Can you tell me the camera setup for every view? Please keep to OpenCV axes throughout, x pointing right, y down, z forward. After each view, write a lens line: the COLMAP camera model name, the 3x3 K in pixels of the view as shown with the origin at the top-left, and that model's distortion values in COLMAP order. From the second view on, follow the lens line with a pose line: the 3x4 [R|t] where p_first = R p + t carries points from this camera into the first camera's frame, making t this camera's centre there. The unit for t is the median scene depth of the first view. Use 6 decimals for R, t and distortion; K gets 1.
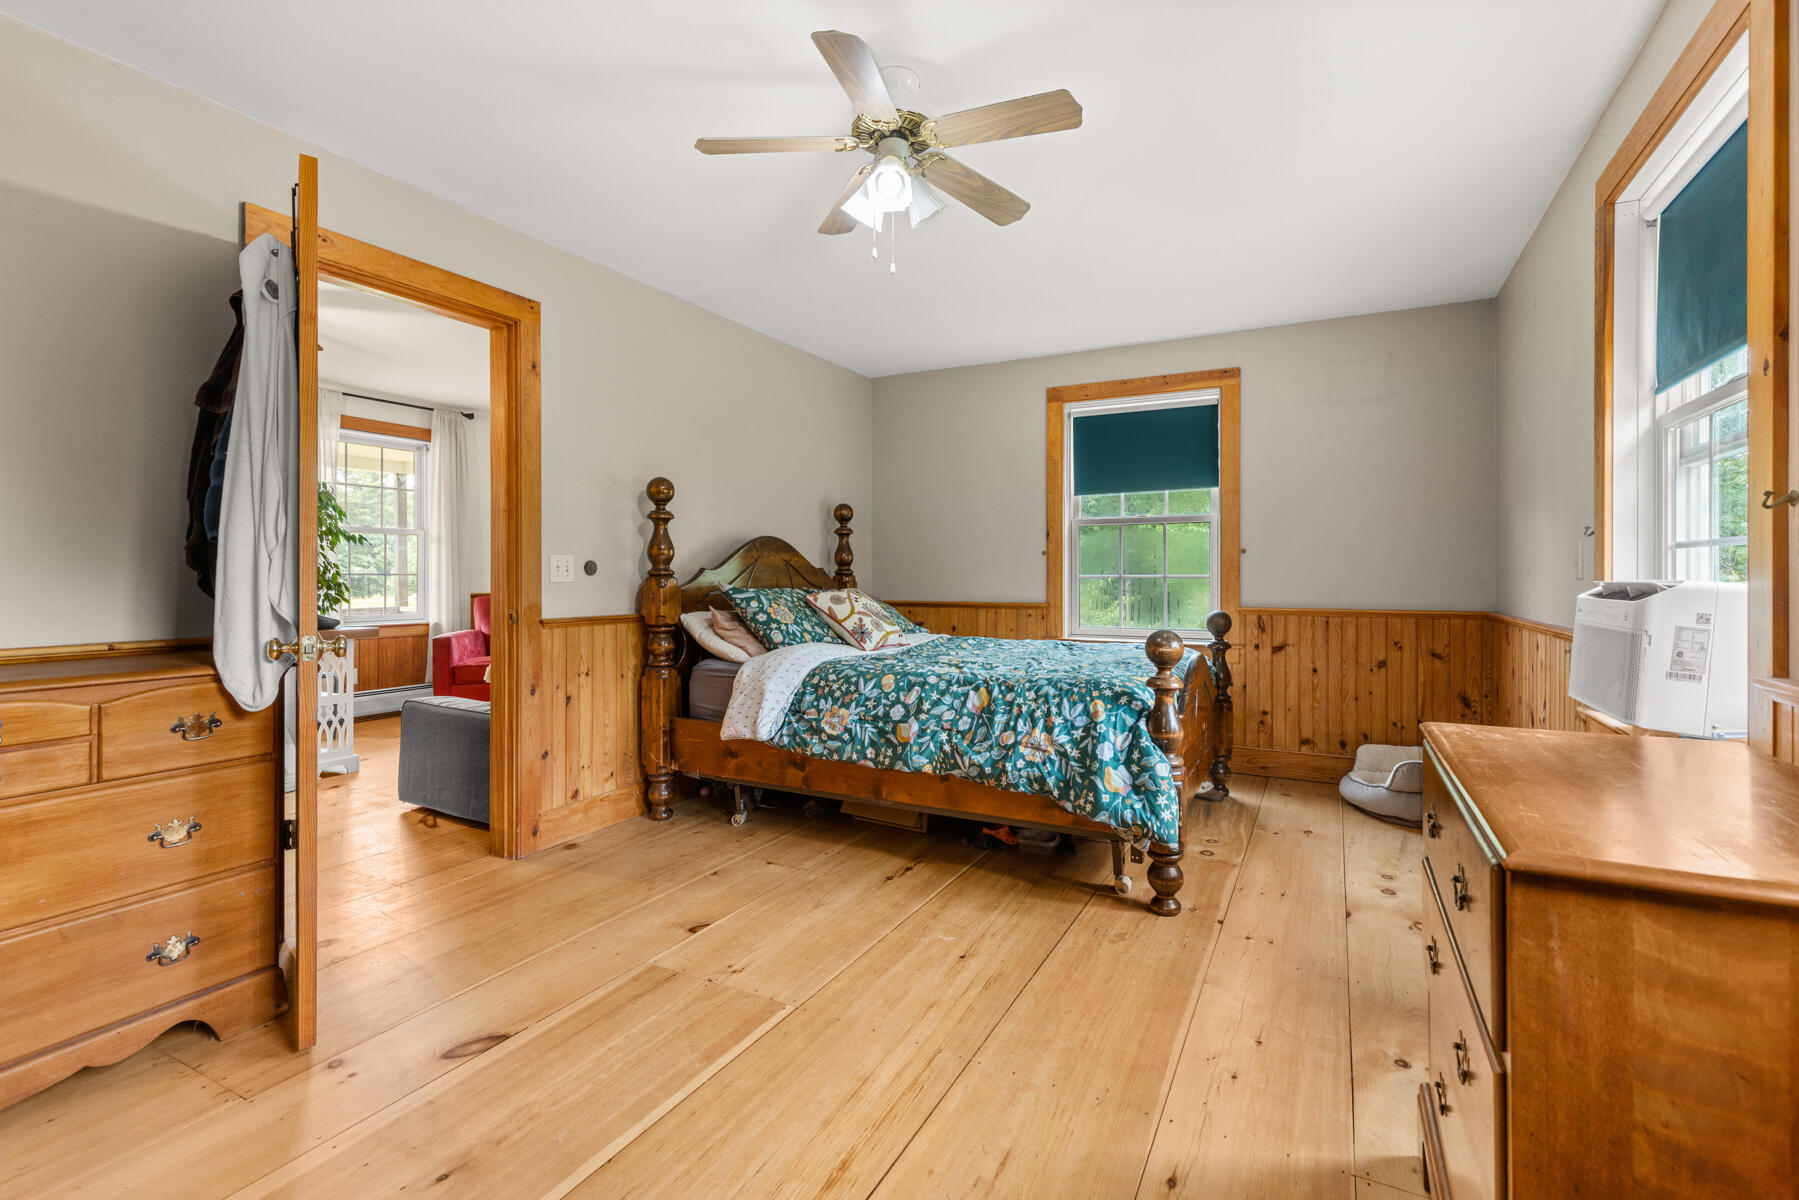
lens RADIAL K [[803.5, 0, 901.4], [0, 803.5, 574.3], [0, 0, 1]] dist [0.000364, 0.000037]
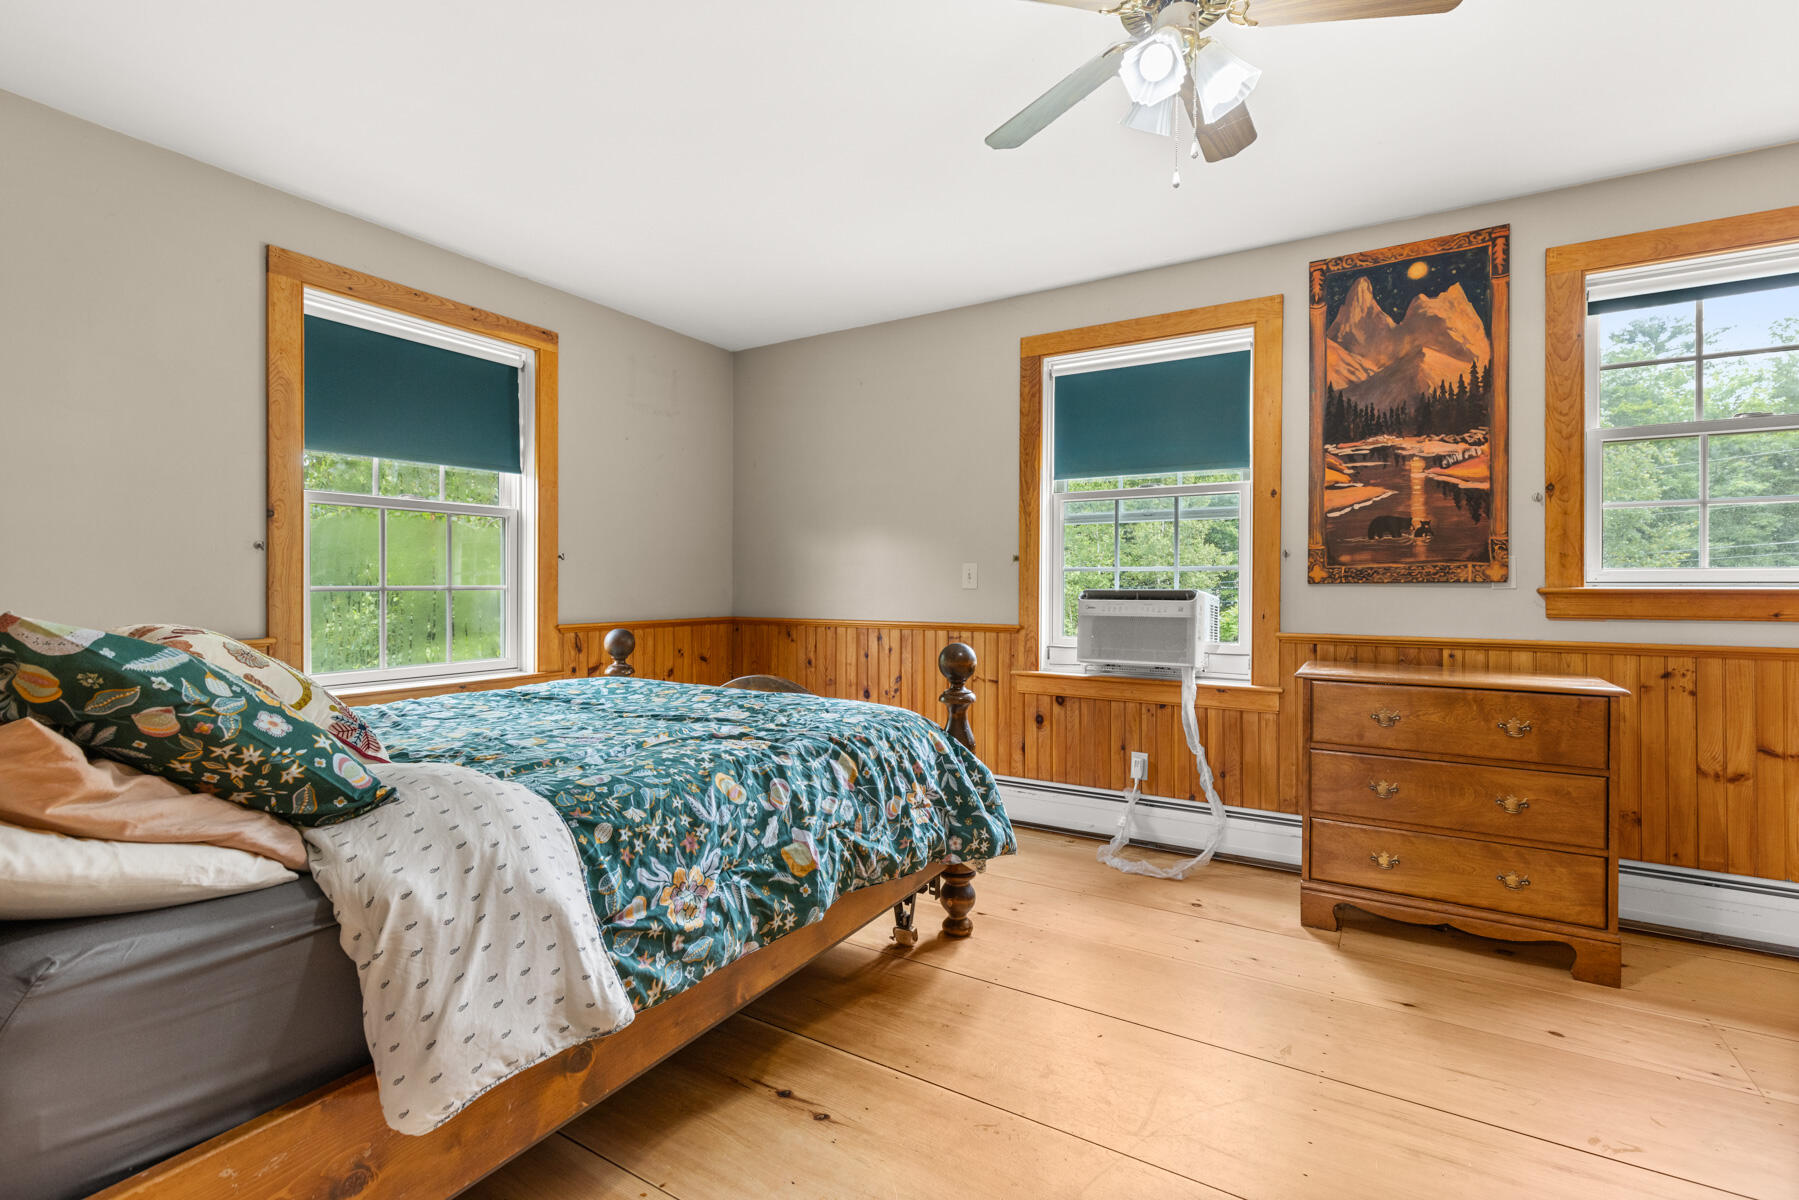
lens RADIAL K [[807.8, 0, 902.5], [0, 807.8, 586.9], [0, 0, 1]] dist [0.001277, 0.000316]
pose [[0.058499, -0.003301, 0.998282, -0.547730], [-0.000624, 0.999994, 0.003343, -0.001252], [-0.998287, -0.000818, 0.058496, 0.851783]]
